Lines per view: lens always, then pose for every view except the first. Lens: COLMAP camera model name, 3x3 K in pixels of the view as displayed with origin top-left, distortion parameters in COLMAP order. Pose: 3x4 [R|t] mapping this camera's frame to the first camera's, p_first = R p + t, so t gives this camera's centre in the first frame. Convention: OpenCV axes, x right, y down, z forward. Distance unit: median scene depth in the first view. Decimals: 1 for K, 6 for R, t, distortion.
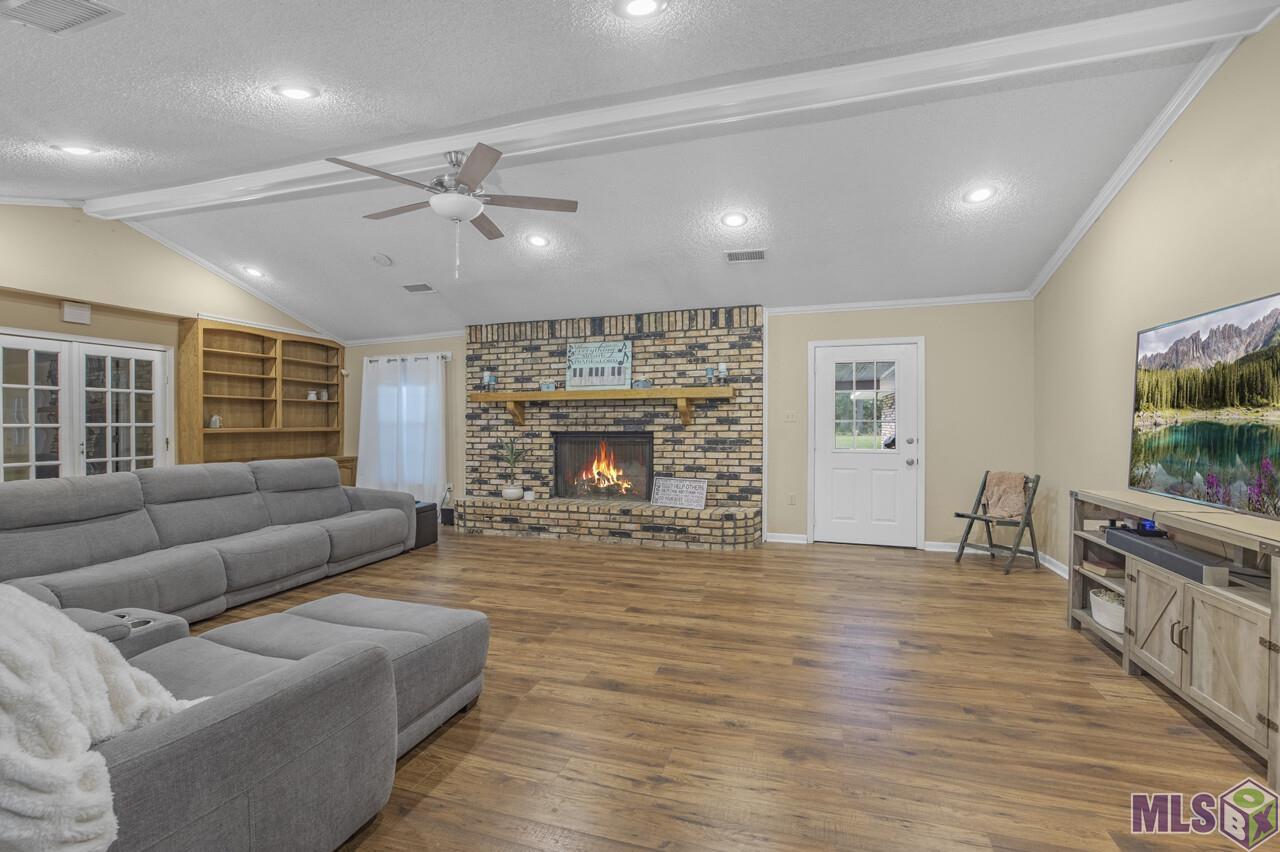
lens RADIAL K [[509.8, 0, 656.6], [0, 509.8, 426.8], [0, 0, 1]] dist [-0.071408, 0.024436]
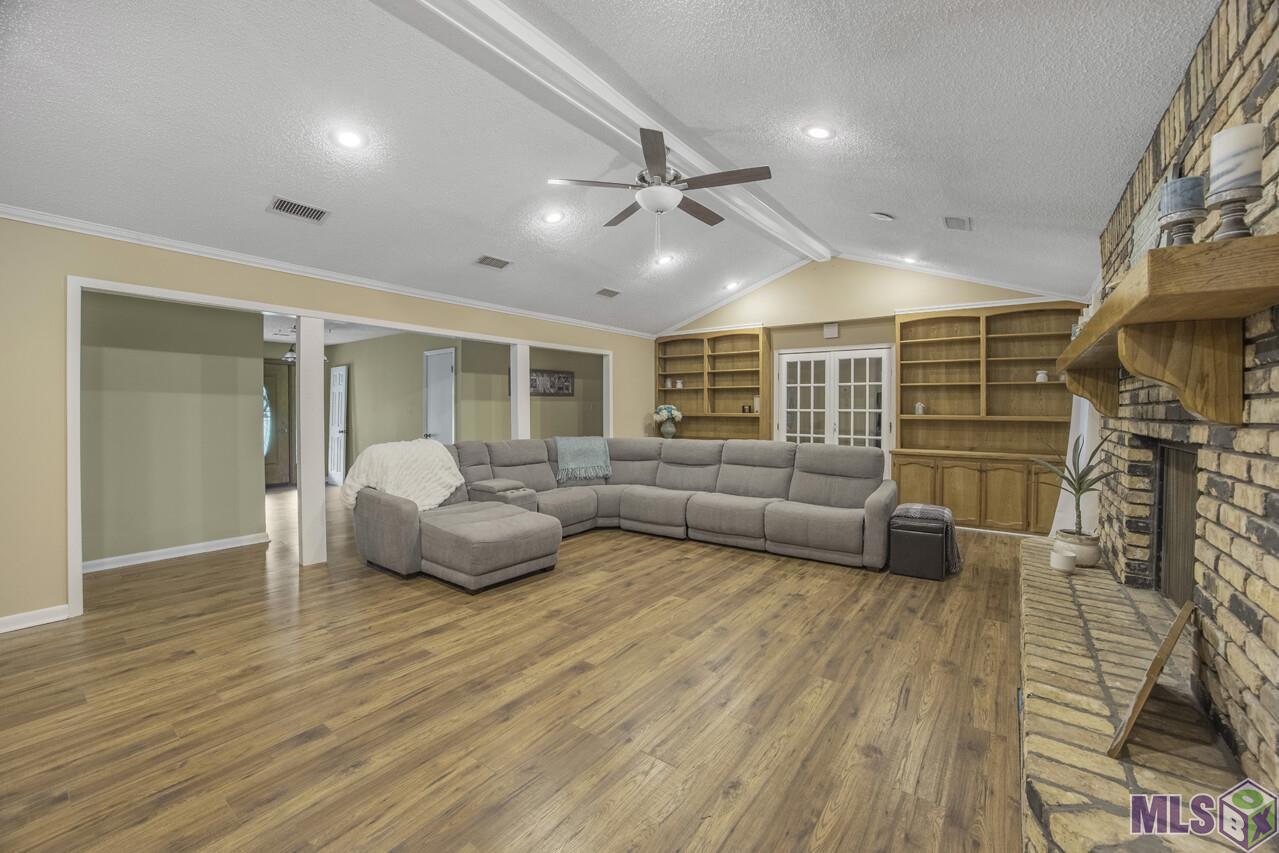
lens RADIAL K [[526.6, 0, 591.2], [0, 526.6, 404.4], [0, 0, 1]] dist [-0.076836, 0.016625]
pose [[-0.381222, -0.003130, -0.924478, 0.550863], [-0.013348, 0.999909, 0.002119, -0.017738], [0.924387, 0.013148, -0.381229, 1.104196]]
